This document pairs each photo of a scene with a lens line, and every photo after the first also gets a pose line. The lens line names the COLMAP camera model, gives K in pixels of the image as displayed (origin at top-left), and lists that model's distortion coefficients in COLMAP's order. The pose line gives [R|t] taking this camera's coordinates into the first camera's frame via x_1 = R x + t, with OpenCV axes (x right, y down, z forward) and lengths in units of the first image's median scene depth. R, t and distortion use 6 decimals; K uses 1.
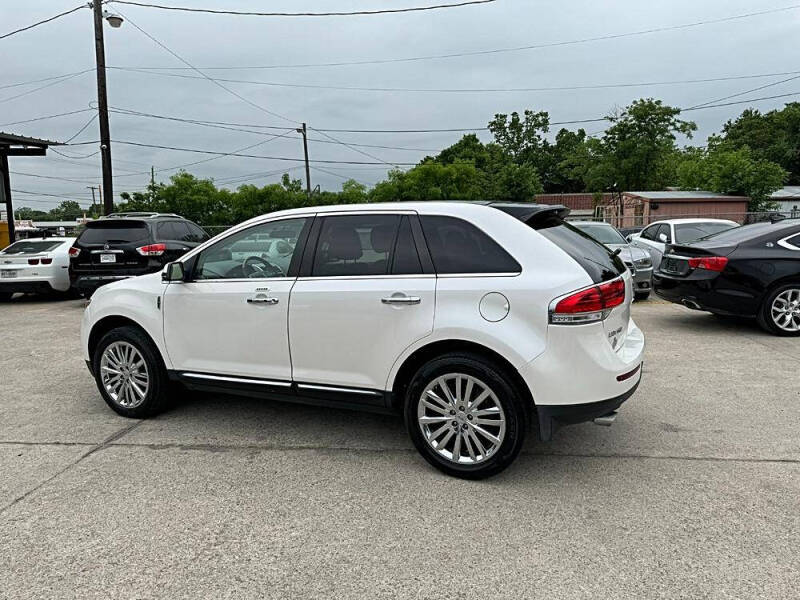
lens RADIAL K [[561.1, 0, 401.5], [0, 561.1, 297.3], [0, 0, 1]] dist [0.053163, -0.066569]
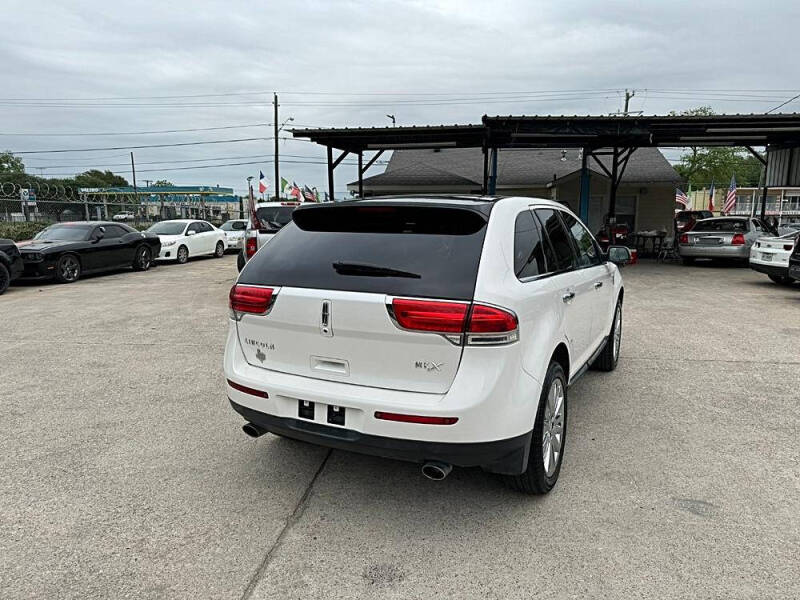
lens RADIAL K [[561.1, 0, 405.5], [0, 561.1, 301.8], [0, 0, 1]] dist [0.053163, -0.066569]
pose [[-0.033694, 0.171664, -0.984579, 0.944665], [-0.129462, 0.976089, 0.174614, -0.146231], [0.991012, 0.133349, -0.010664, 0.928690]]
